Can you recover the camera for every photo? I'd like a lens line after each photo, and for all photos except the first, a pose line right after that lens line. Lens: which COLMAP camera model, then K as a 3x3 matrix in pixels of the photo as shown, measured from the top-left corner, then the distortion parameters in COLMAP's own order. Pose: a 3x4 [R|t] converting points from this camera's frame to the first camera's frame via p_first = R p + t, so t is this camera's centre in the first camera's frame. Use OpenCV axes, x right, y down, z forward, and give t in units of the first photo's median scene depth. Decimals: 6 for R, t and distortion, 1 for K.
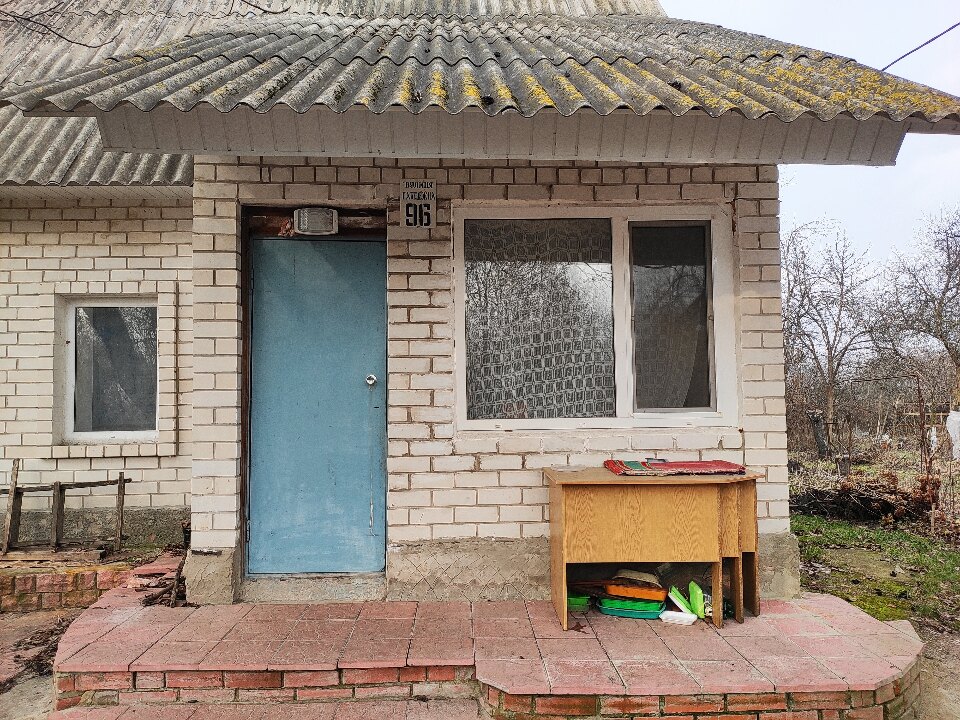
lens RADIAL K [[719.4, 0, 480.7], [0, 719.4, 363.0], [0, 0, 1]] dist [0.062978, -0.072669]
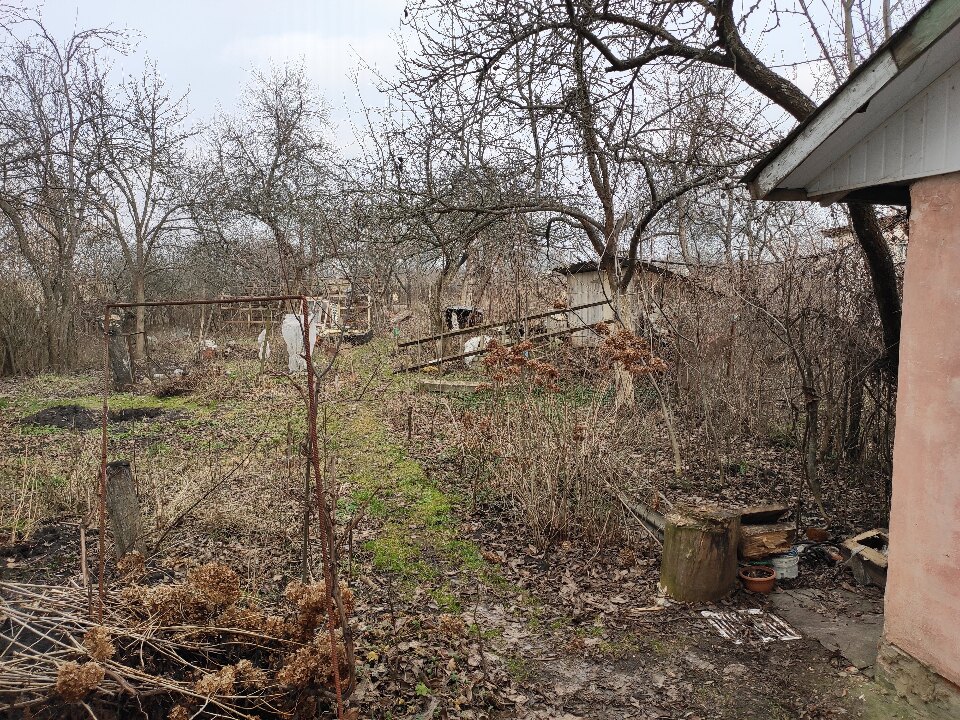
lens RADIAL K [[719.4, 0, 485.1], [0, 719.4, 354.9], [0, 0, 1]] dist [0.062978, -0.072669]
pose [[0.645766, -0.065629, 0.760709, 0.138369], [-0.048145, 0.990817, 0.126351, 0.000729], [-0.762016, -0.118218, 0.636676, 0.248788]]
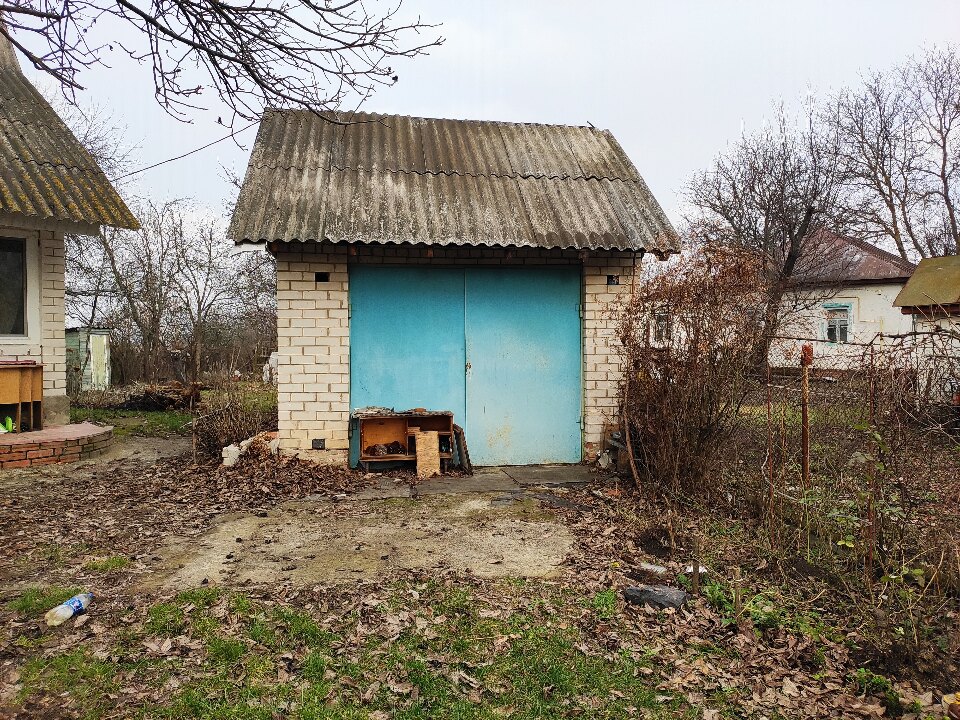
lens RADIAL K [[719.4, 0, 479.5], [0, 719.4, 356.0], [0, 0, 1]] dist [0.062978, -0.072669]
pose [[0.723094, 0.005729, 0.690726, -0.027392], [-0.048345, 0.997933, 0.042332, -0.004030], [-0.689056, -0.064003, 0.721876, -0.225453]]
